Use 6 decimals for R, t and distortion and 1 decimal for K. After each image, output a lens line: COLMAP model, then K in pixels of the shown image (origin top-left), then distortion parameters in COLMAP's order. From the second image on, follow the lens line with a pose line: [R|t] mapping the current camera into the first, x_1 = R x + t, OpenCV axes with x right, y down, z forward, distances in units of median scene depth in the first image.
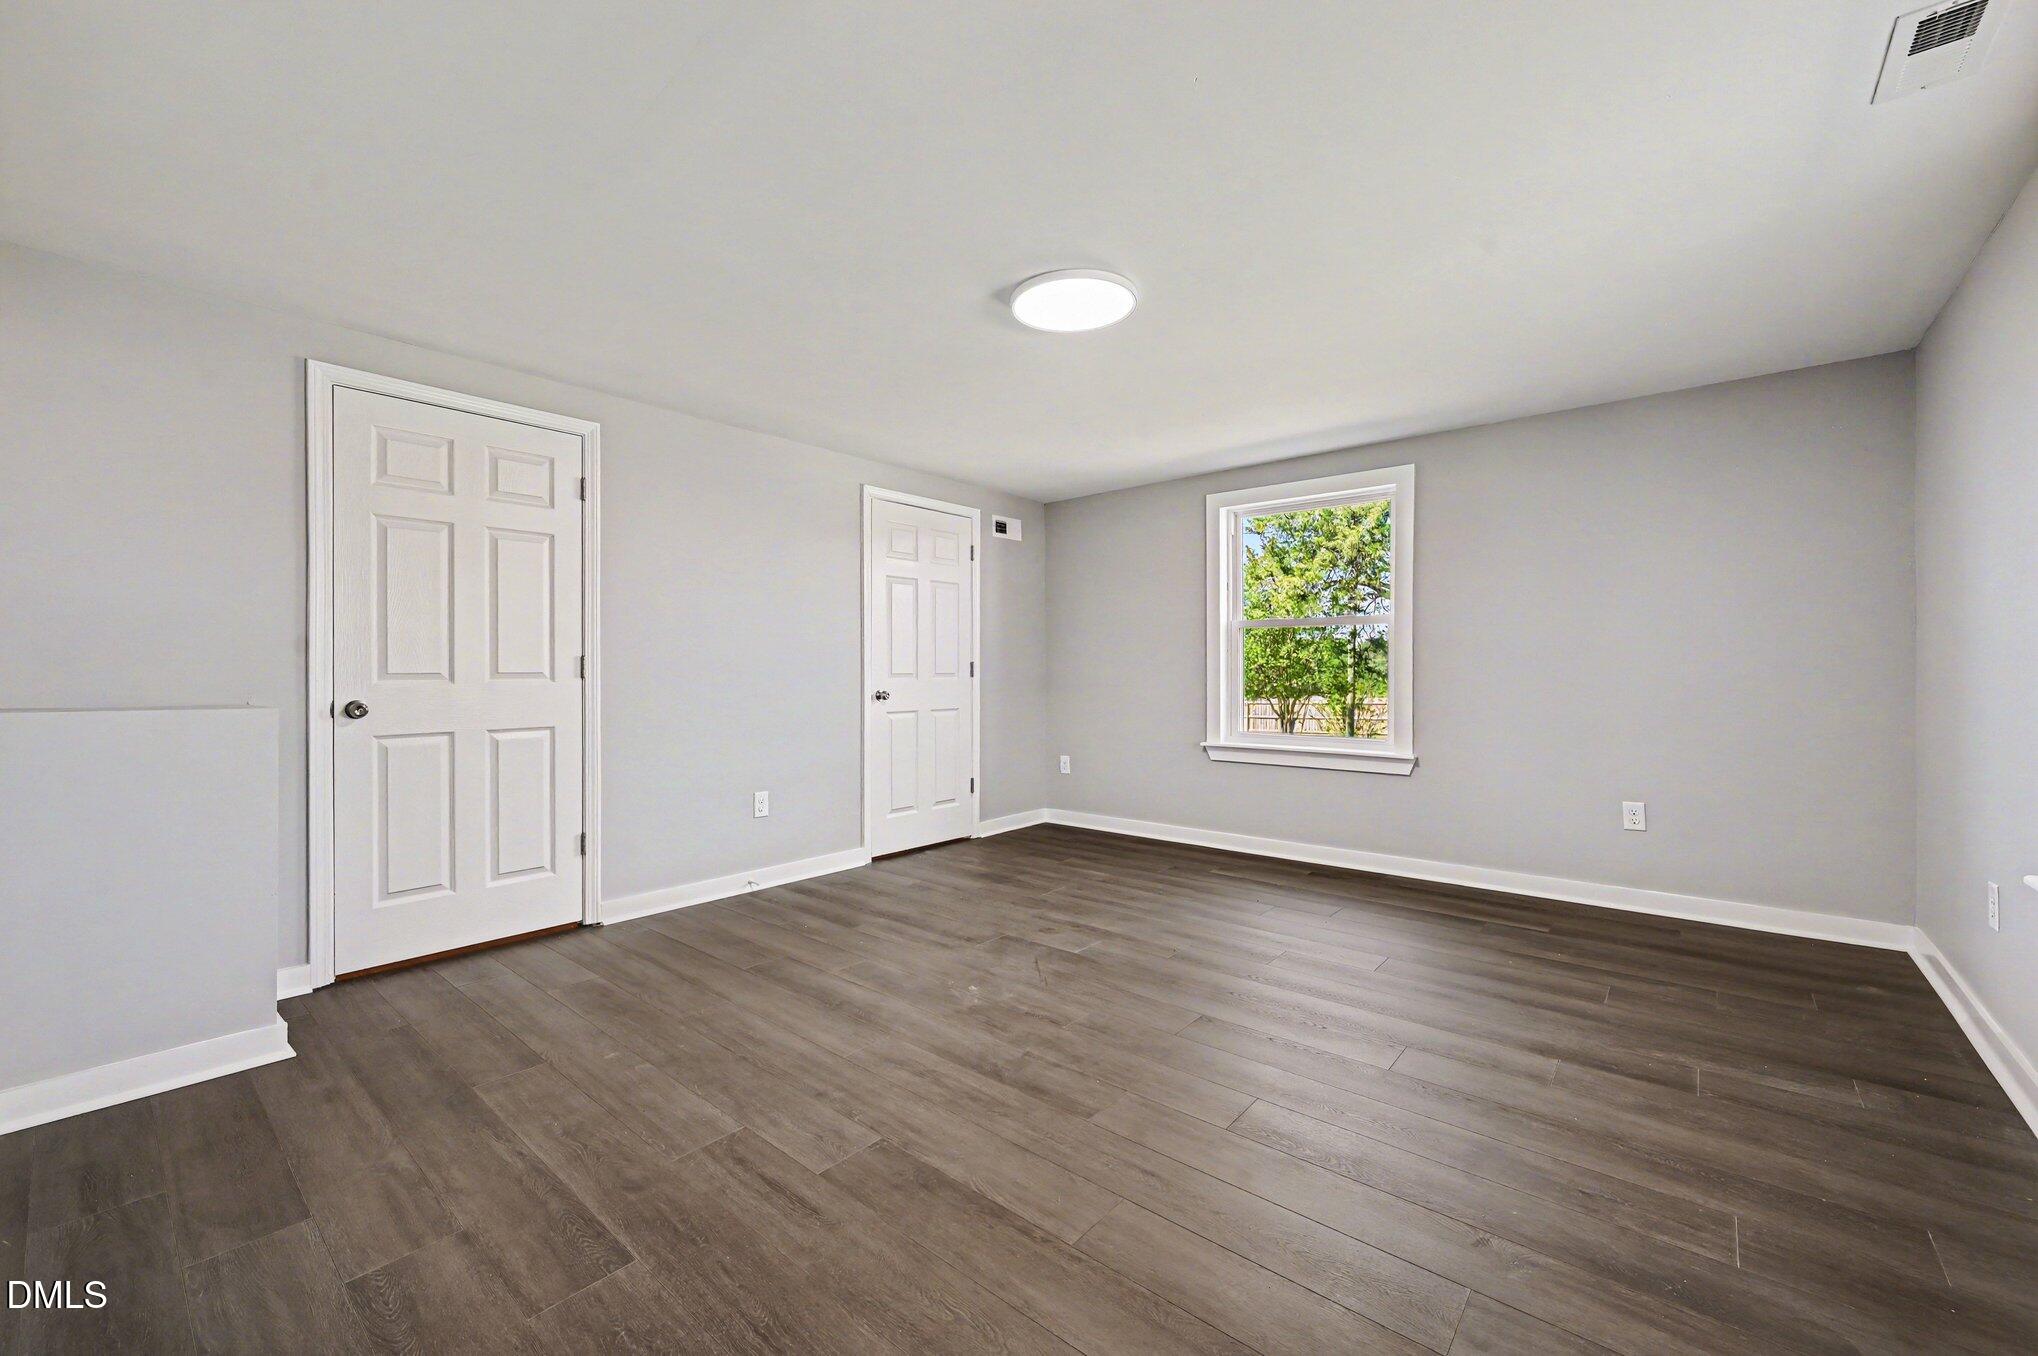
lens RADIAL K [[813.7, 0, 1018.3], [0, 813.7, 678.6], [0, 0, 1]] dist [0.000601, -0.000281]
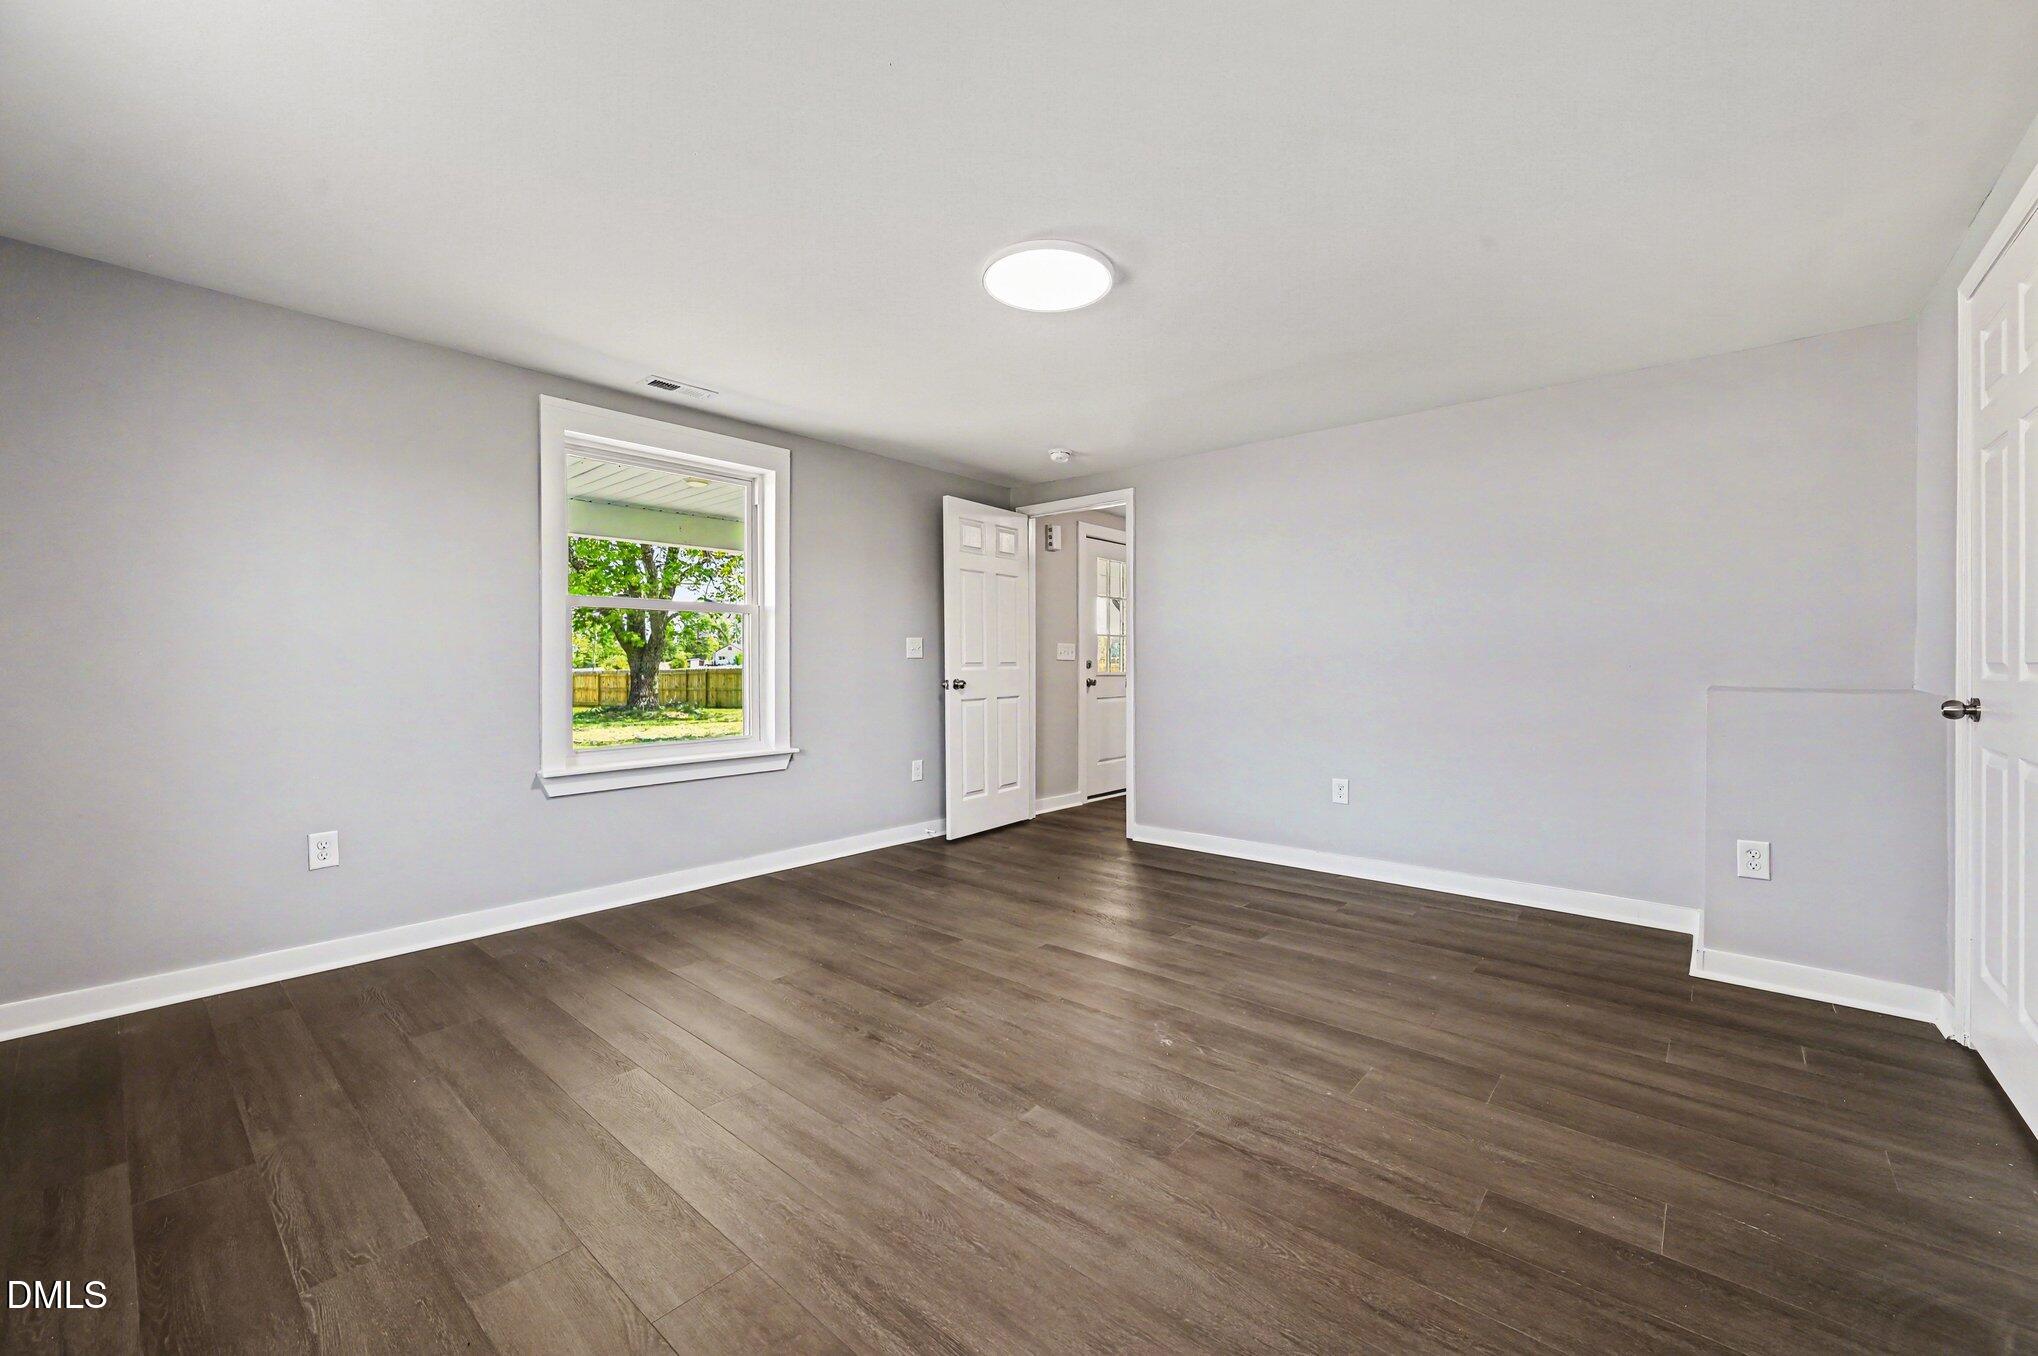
lens RADIAL K [[813.7, 0, 1022.2], [0, 813.7, 672.9], [0, 0, 1]] dist [0.000601, -0.000281]
pose [[-0.999953, 0.000898, 0.009686, 0.090389], [0.001162, 0.999627, 0.027302, -0.023723], [-0.009658, 0.027312, -0.999580, 1.949269]]
